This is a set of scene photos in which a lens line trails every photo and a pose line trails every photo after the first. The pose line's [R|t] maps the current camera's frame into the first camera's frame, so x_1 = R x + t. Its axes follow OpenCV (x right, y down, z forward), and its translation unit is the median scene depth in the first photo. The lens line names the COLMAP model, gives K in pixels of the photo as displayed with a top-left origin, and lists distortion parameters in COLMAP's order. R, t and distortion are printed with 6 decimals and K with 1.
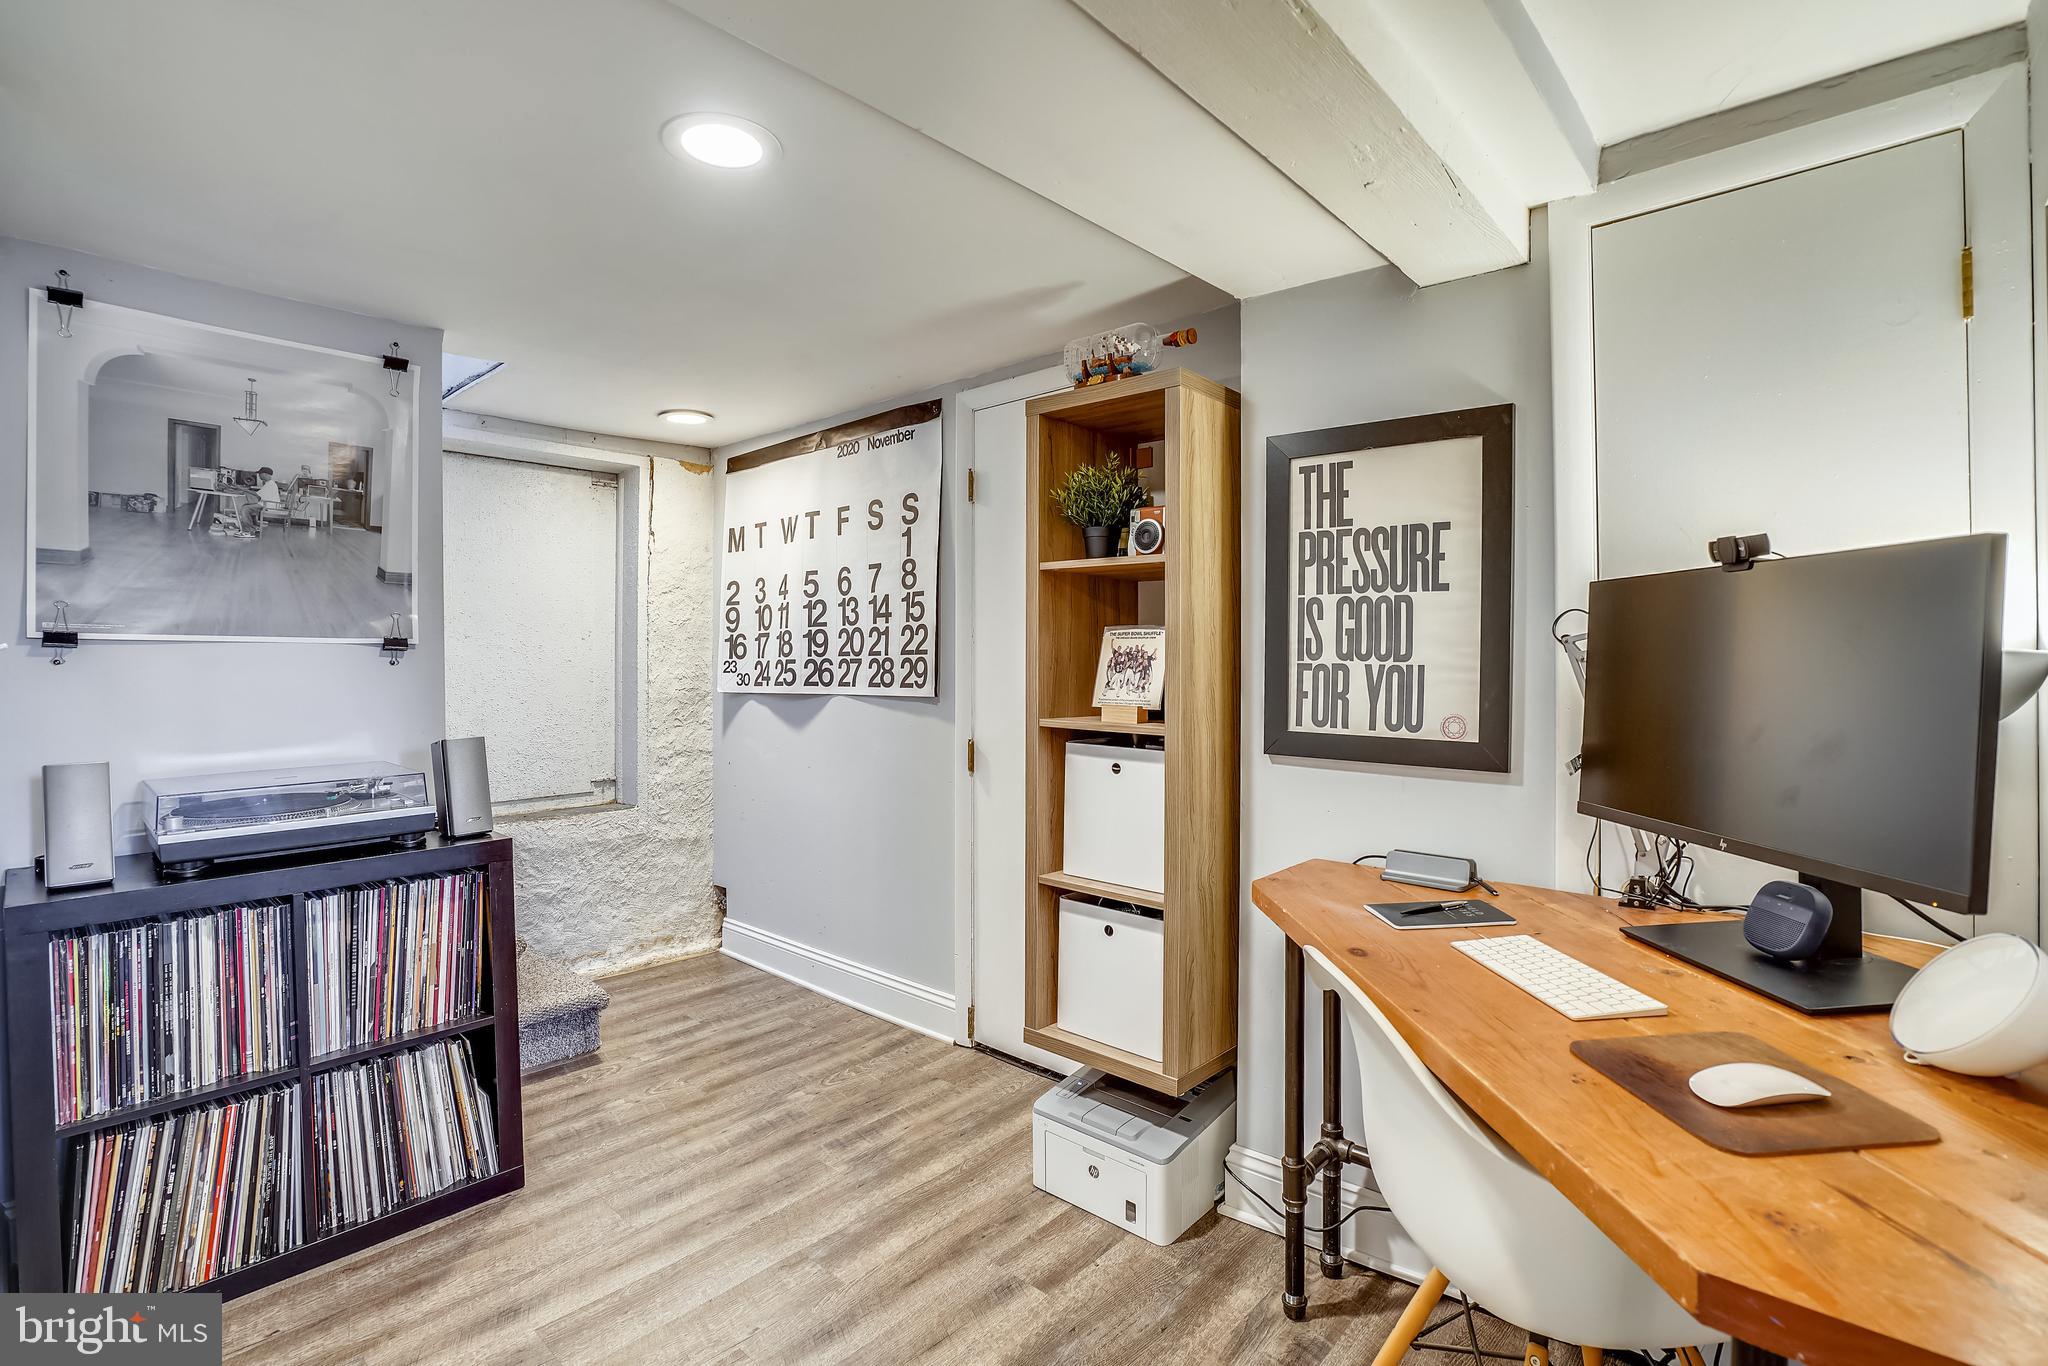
lens RADIAL K [[940.3, 0, 1008.4], [0, 940.3, 667.7], [0, 0, 1]] dist [-0.015826, 0.002713]
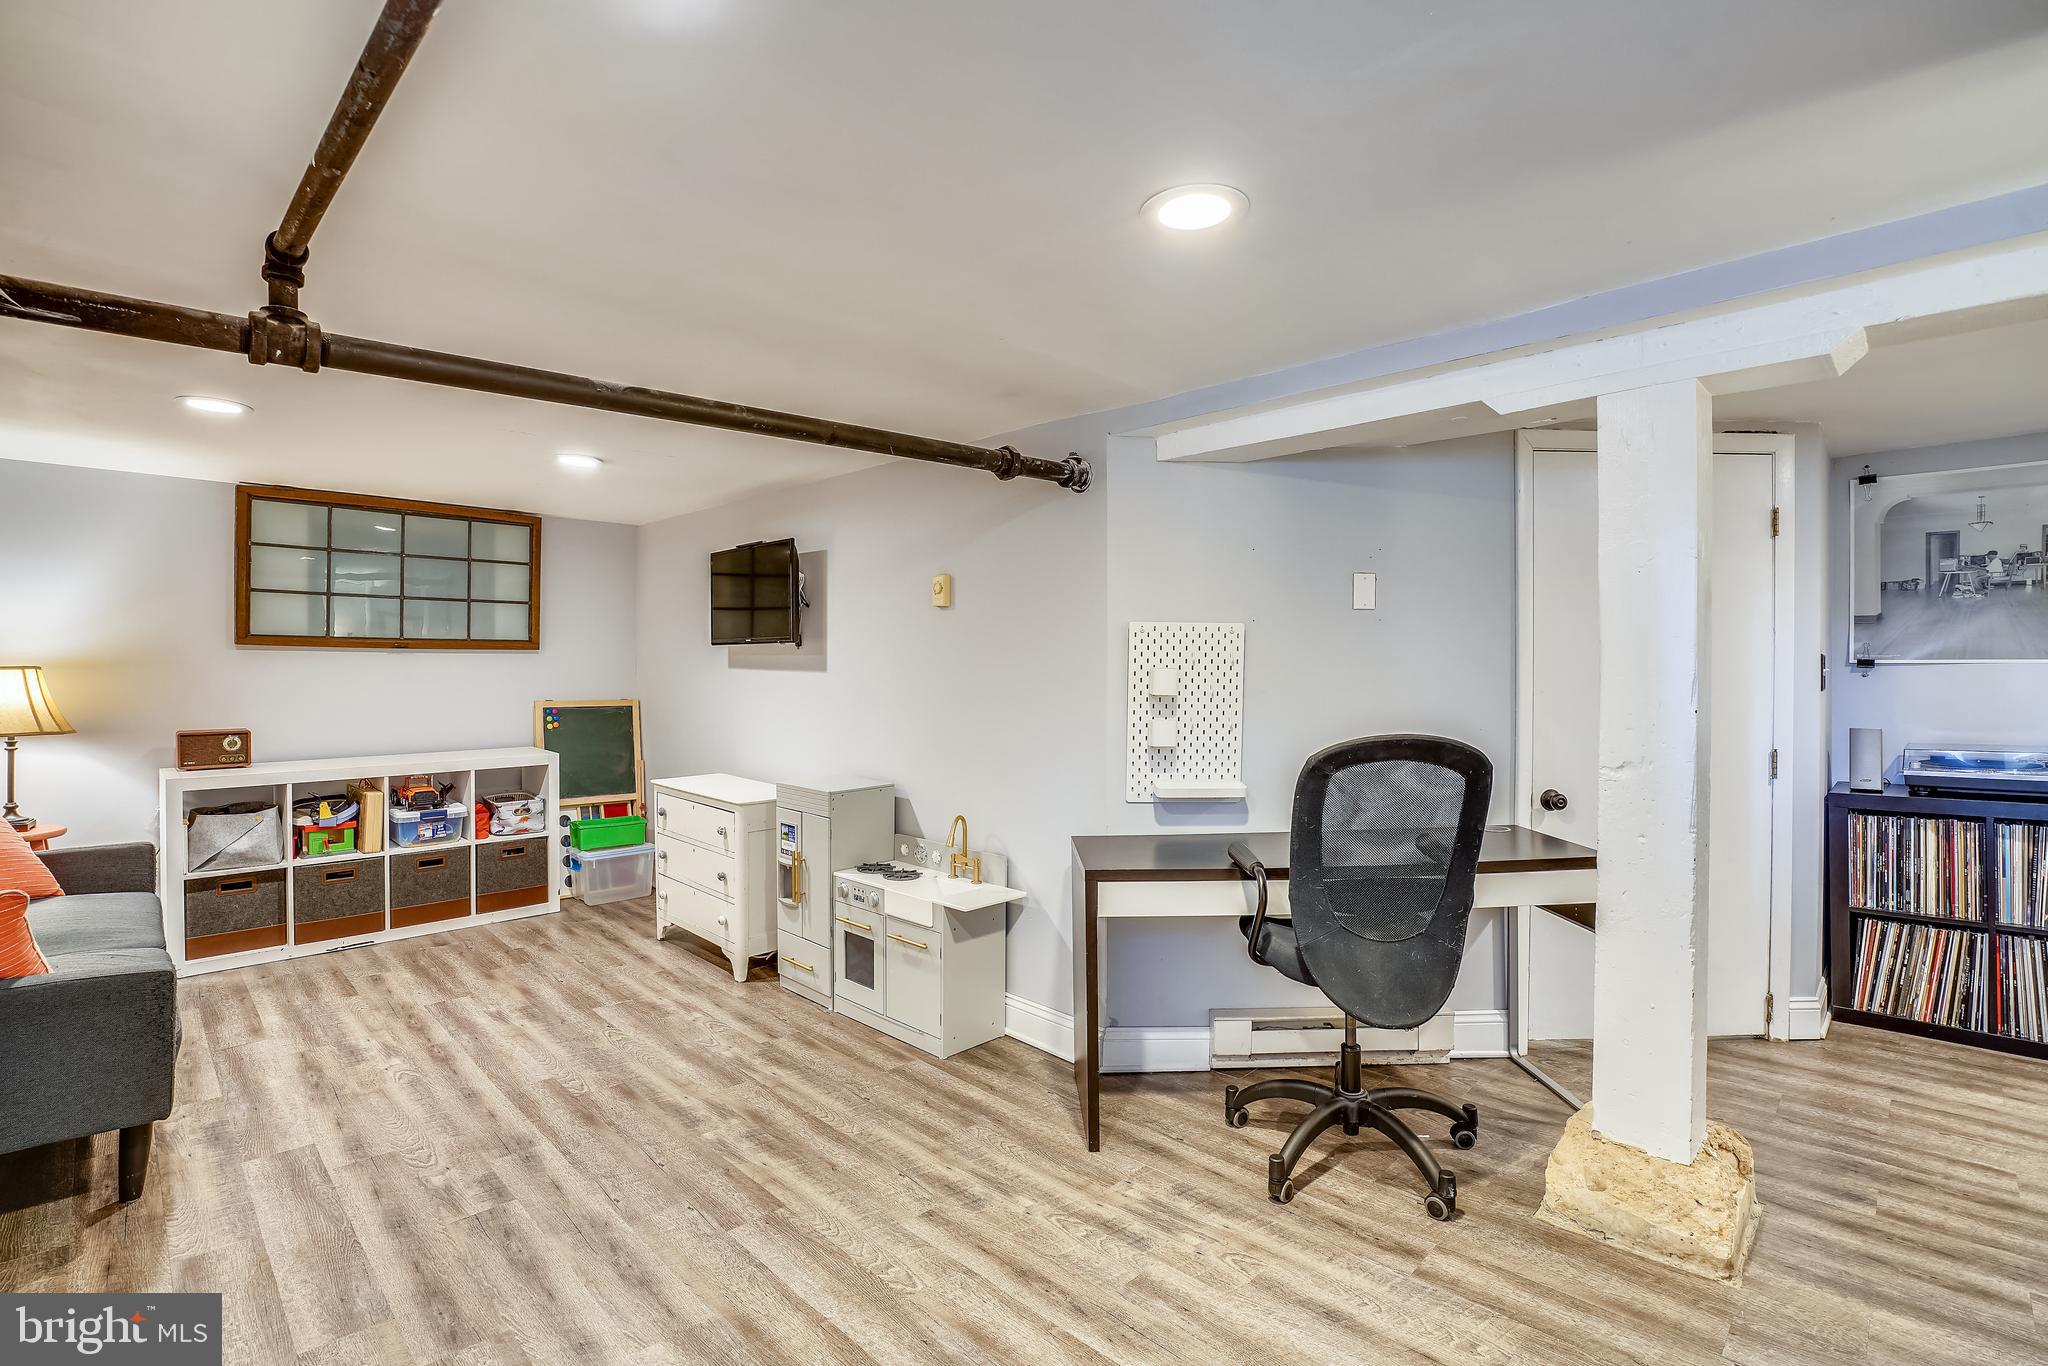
lens RADIAL K [[940.3, 0, 1006.7], [0, 940.3, 671.3], [0, 0, 1]] dist [-0.015826, 0.002713]
pose [[-0.040225, -0.002039, -0.999189, 0.948812], [-0.009921, 0.999949, -0.001641, 0.005036], [0.999141, 0.009847, -0.040244, -0.674189]]
